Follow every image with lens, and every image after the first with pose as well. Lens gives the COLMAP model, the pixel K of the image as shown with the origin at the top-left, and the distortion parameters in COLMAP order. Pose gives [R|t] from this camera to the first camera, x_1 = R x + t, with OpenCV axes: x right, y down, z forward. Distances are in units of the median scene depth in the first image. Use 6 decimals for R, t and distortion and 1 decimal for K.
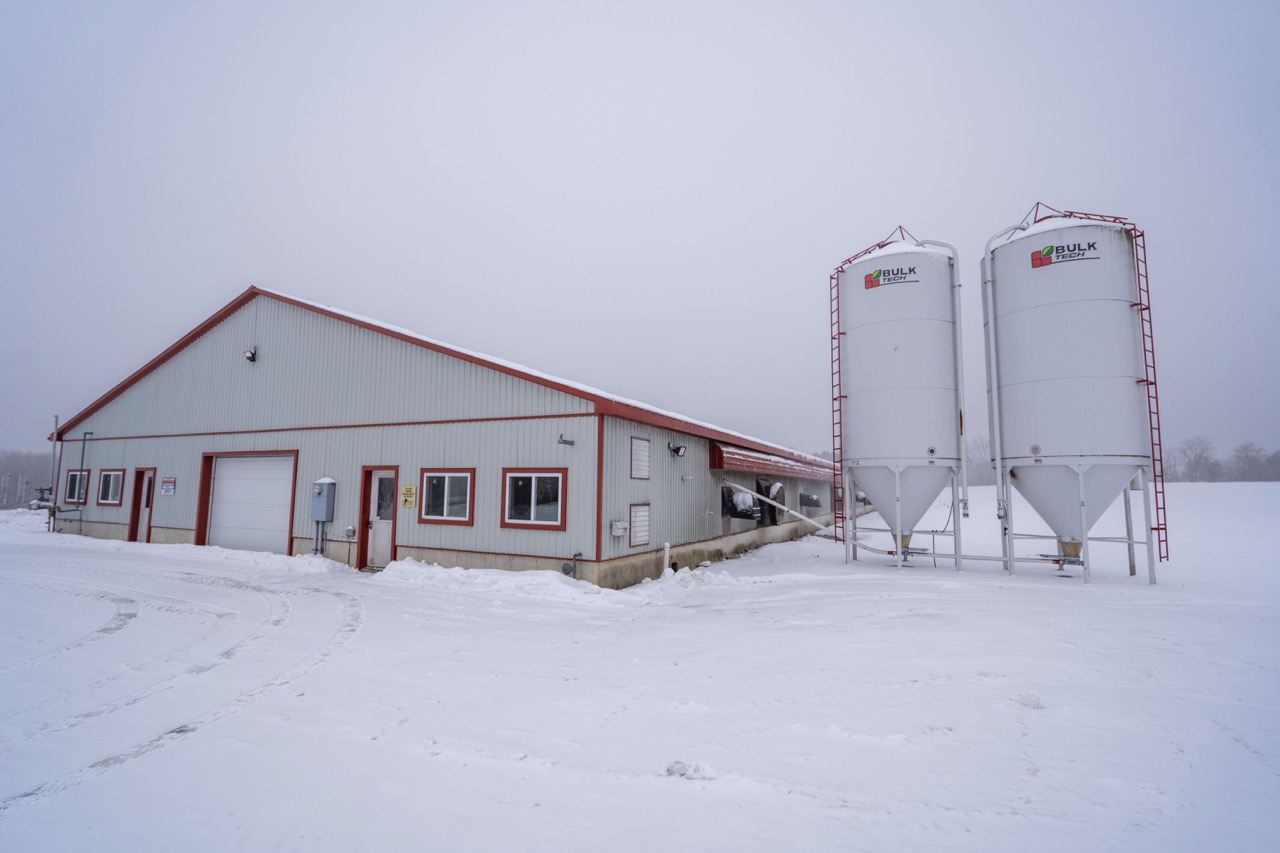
lens RADIAL K [[608.3, 0, 640.0], [0, 608.3, 426.5], [0, 0, 1]] dist [-0.001418, 0.000283]
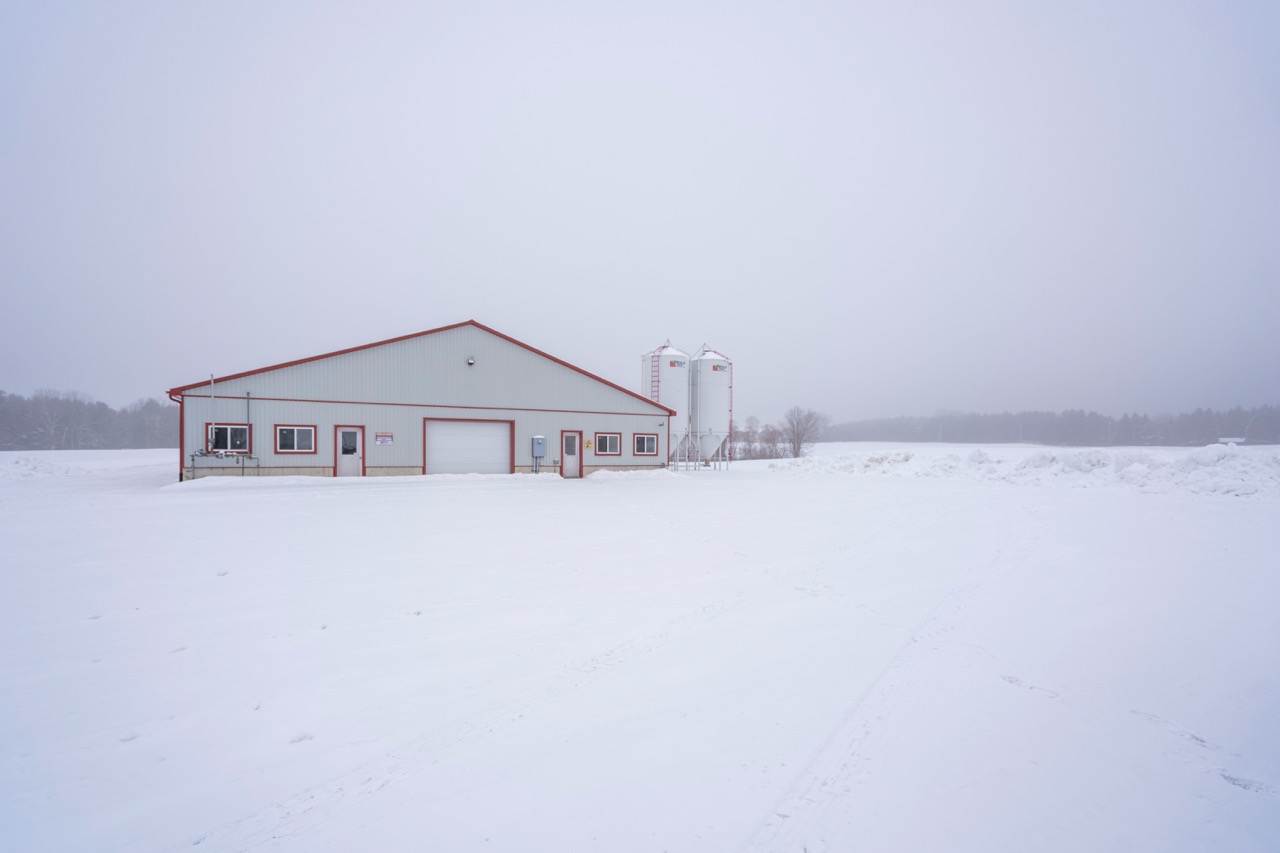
lens RADIAL K [[608.3, 0, 640.0], [0, 608.3, 426.5], [0, 0, 1]] dist [-0.001418, 0.000283]
pose [[0.539595, 0.021782, 0.841643, -2.116100], [-0.087823, 0.995668, 0.030536, -0.037473], [-0.837332, -0.090393, 0.539170, -0.378456]]
